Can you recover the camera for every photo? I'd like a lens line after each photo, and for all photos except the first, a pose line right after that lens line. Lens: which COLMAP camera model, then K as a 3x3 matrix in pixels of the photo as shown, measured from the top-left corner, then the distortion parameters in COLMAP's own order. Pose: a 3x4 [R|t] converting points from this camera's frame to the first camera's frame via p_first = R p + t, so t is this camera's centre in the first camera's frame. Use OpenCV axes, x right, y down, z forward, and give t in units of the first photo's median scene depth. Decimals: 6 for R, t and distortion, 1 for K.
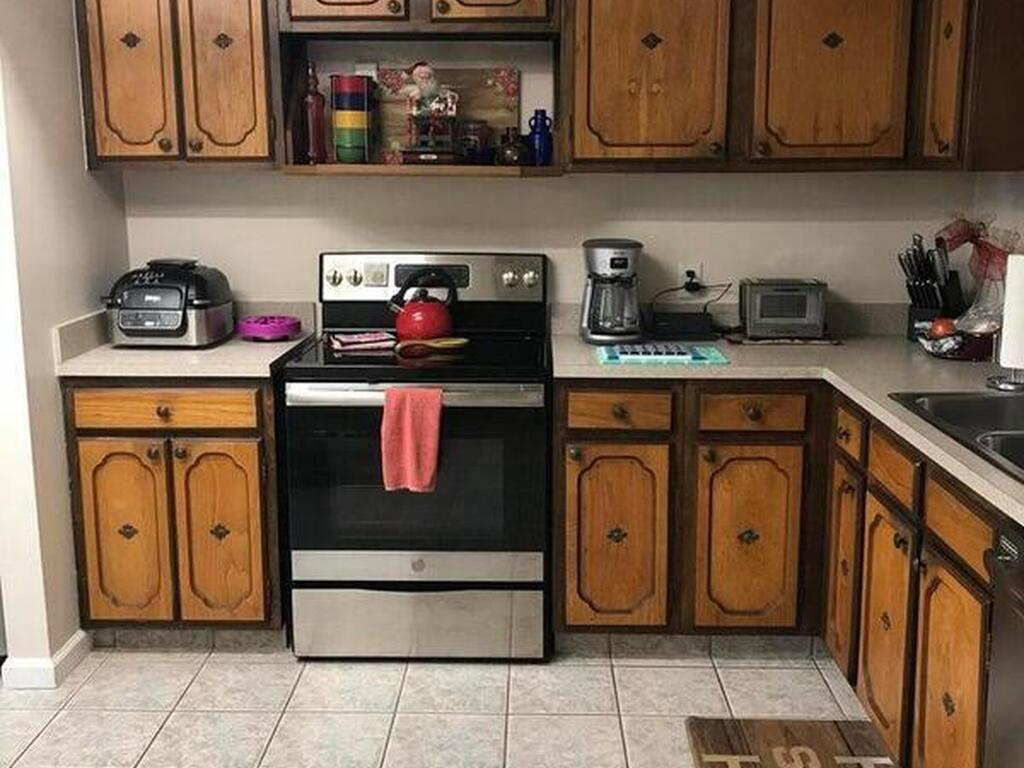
lens RADIAL K [[1116.0, 0, 515.6], [0, 1116.0, 377.1], [0, 0, 1]] dist [0.128924, -0.387140]
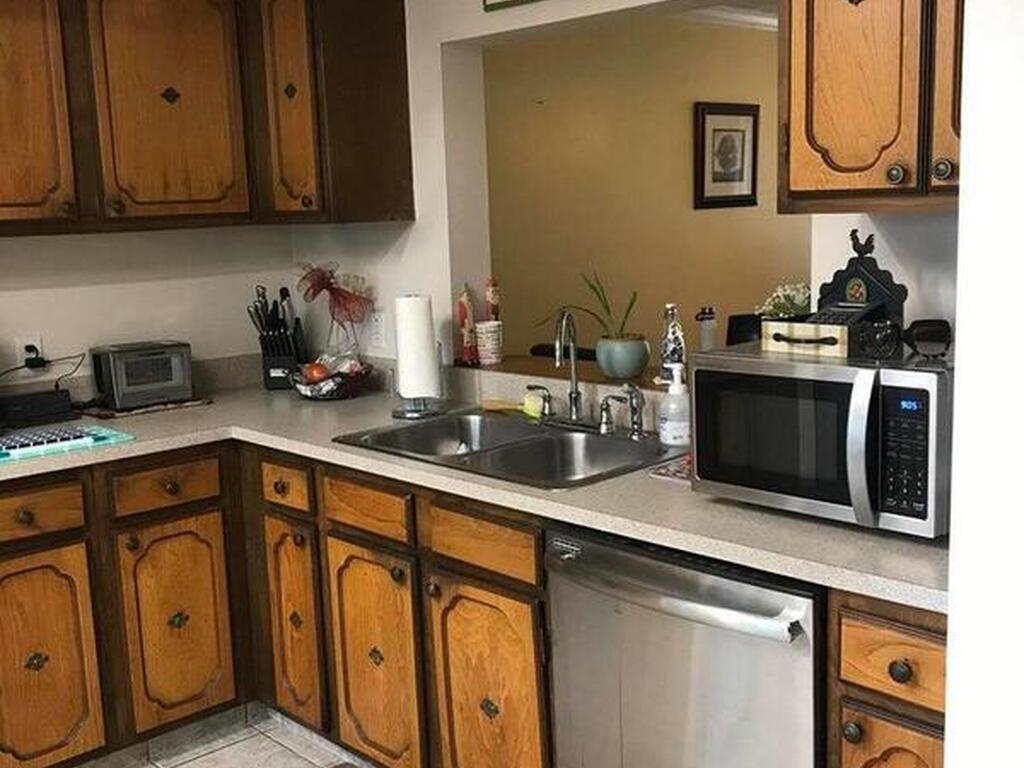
lens RADIAL K [[1116.0, 0, 515.6], [0, 1116.0, 377.1], [0, 0, 1]] dist [0.128924, -0.387140]
pose [[0.713707, -0.130880, 0.688109, -0.209008], [0.163160, 0.986428, 0.018391, -0.027622], [-0.681177, 0.099147, 0.725375, 0.113813]]
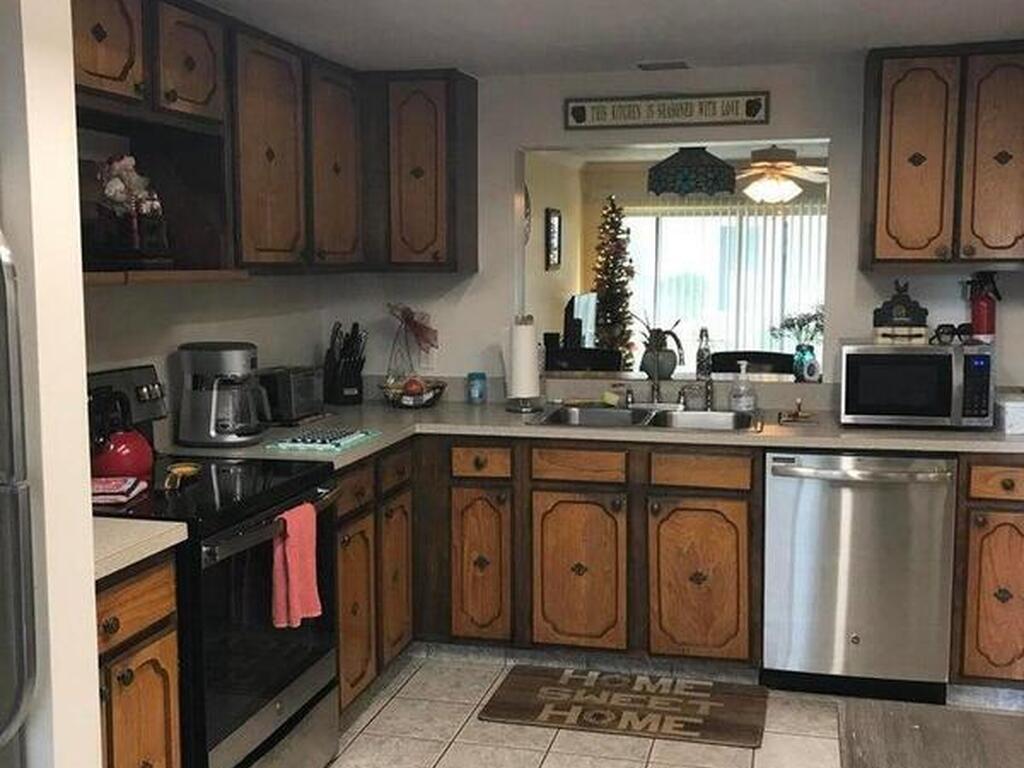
lens RADIAL K [[1116.0, 0, 515.6], [0, 1116.0, 377.1], [0, 0, 1]] dist [0.128924, -0.387140]
pose [[0.219557, -0.102042, 0.970248, -0.900288], [0.184470, 0.980917, 0.061420, -0.114388], [-0.958001, 0.165496, 0.234191, 0.562859]]
